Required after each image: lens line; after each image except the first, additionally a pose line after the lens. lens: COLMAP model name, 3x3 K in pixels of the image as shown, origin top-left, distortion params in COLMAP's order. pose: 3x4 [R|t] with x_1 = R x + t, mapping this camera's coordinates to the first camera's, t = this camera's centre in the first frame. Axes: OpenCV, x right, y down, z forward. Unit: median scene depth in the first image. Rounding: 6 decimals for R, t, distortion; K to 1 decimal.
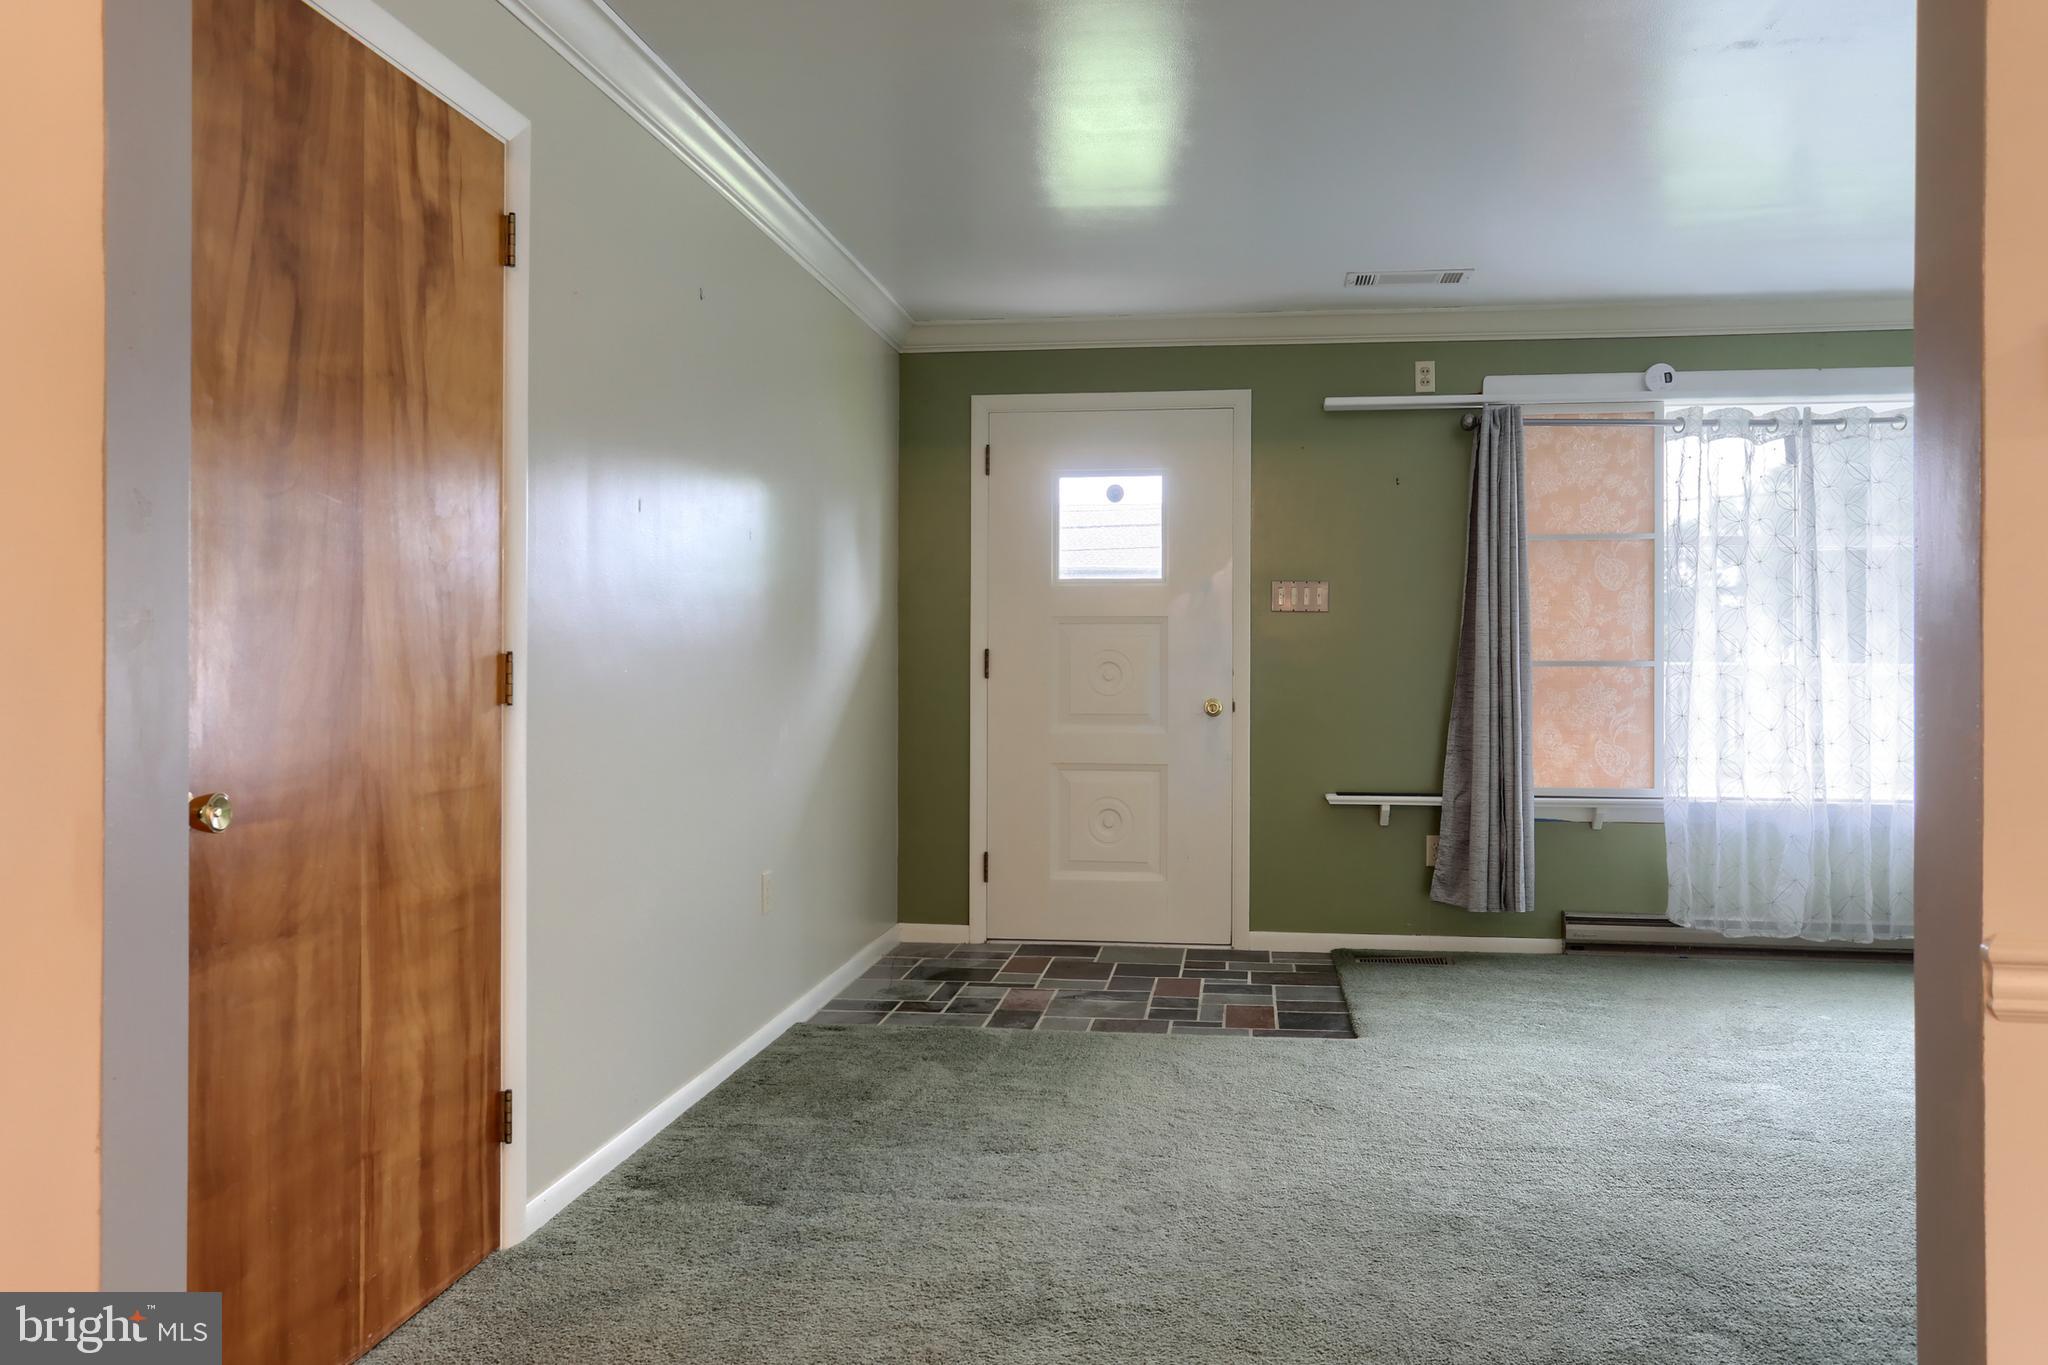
lens RADIAL K [[1555.7, 0, 1023.7], [0, 1555.7, 652.4], [0, 0, 1]] dist [-0.007077, -0.000901]
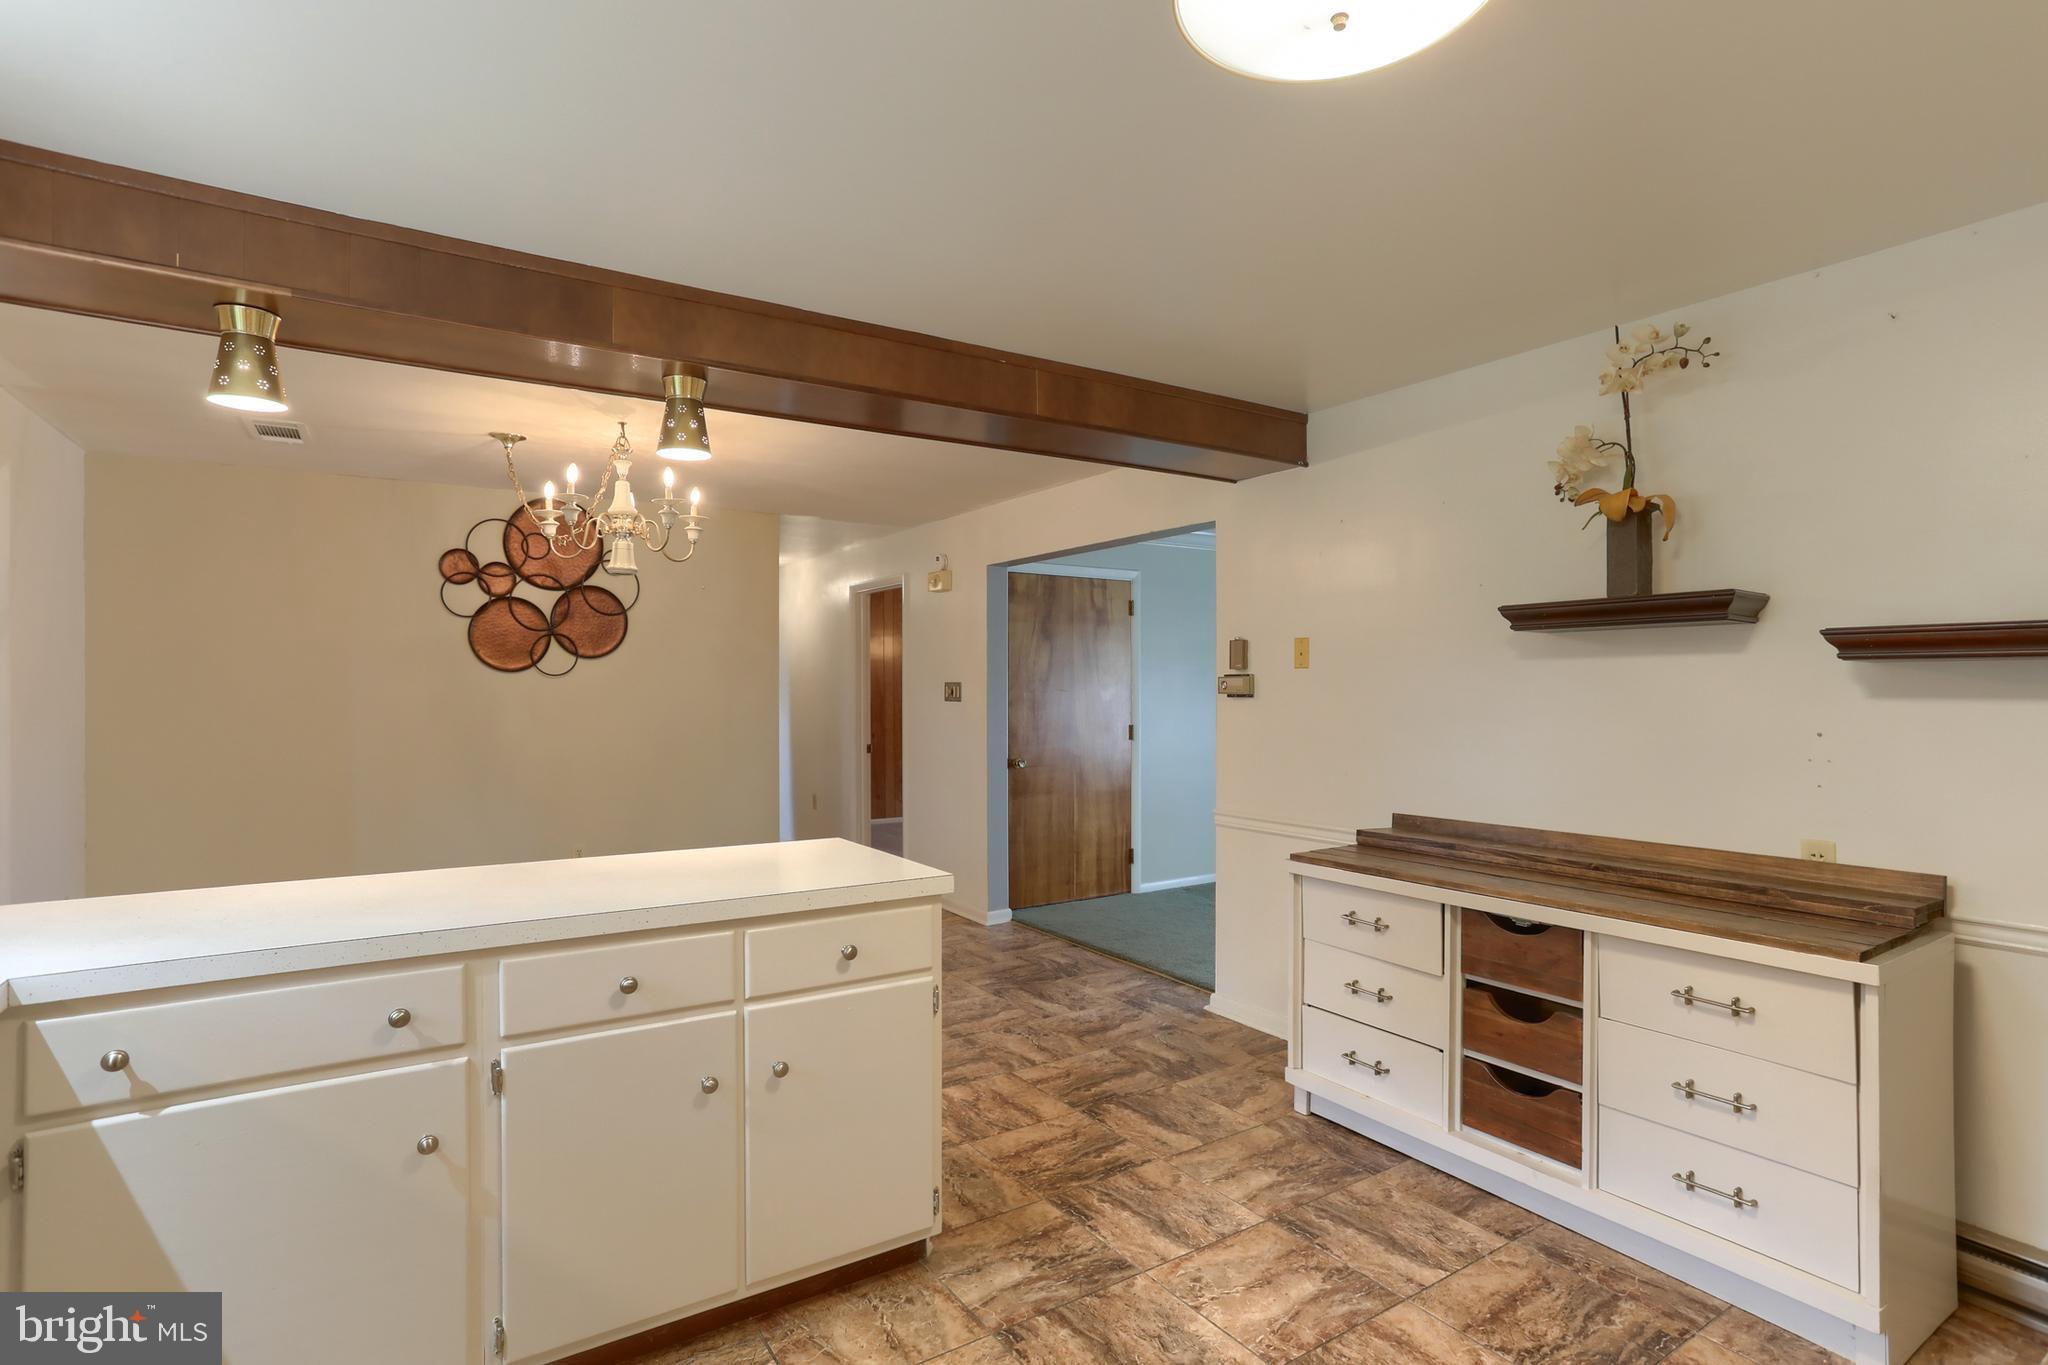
lens RADIAL K [[1000.0, 0, 1026.2], [0, 1000.0, 665.9], [0, 0, 1]] dist [-0.061084, 0.029250]
pose [[0.662541, -0.018670, -0.748793, 0.614668], [0.006533, 0.999795, -0.019148, -0.046273], [0.748997, 0.007795, 0.662527, -0.349496]]
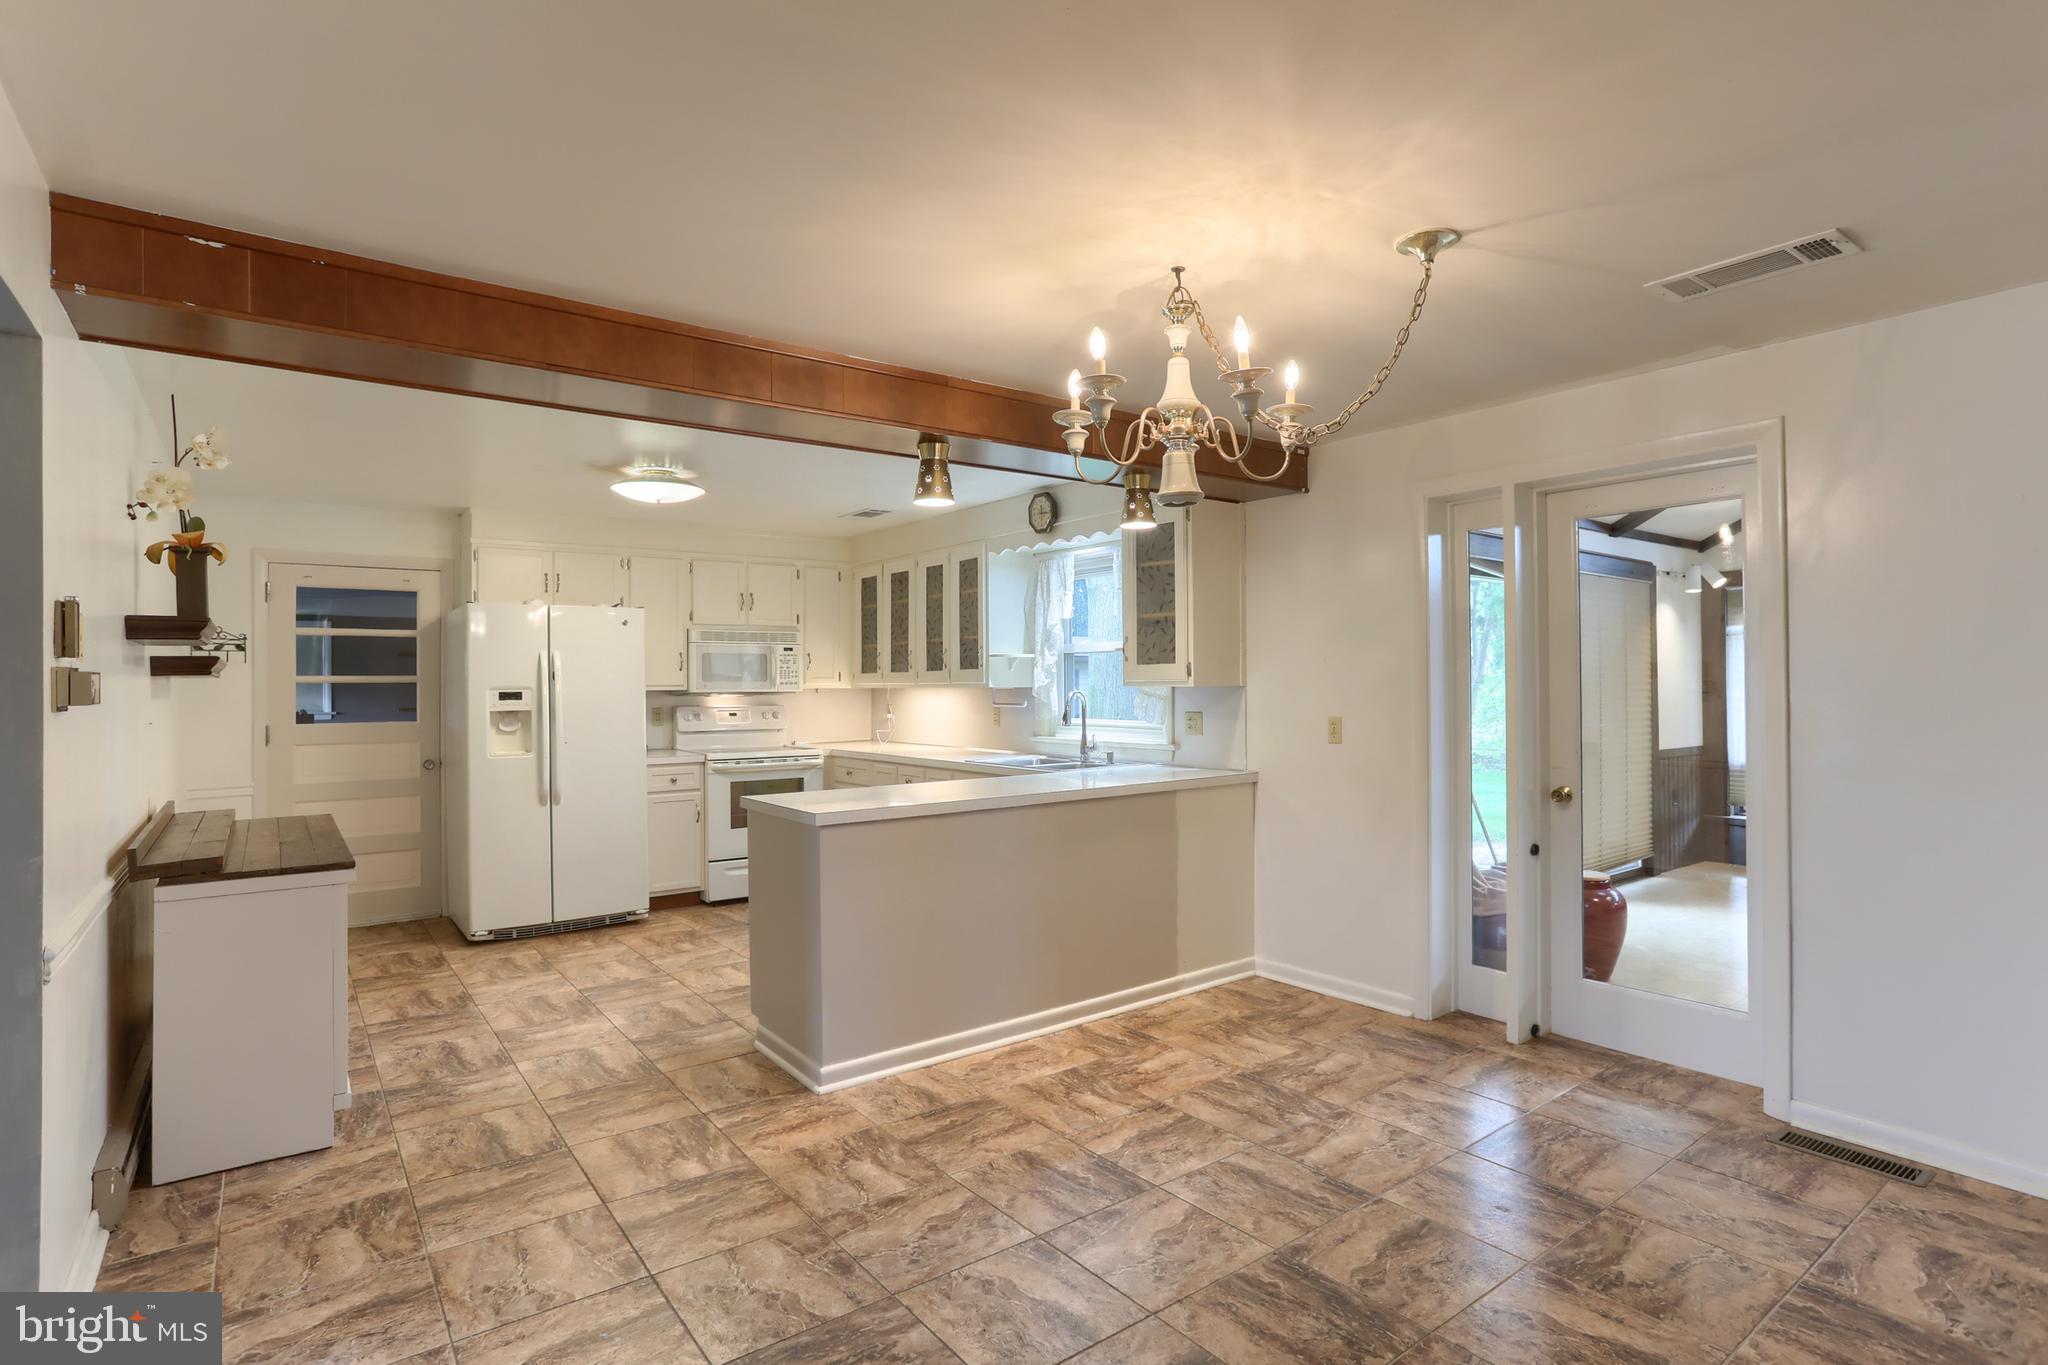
lens RADIAL K [[1026.1, 0, 1023.9], [0, 1026.1, 672.8], [0, 0, 1]] dist [-0.058860, 0.031272]
pose [[-0.707203, 0.010306, 0.706936, -0.338200], [0.002918, 0.999928, -0.011658, -0.045991], [-0.707005, -0.006182, -0.707182, 0.253192]]
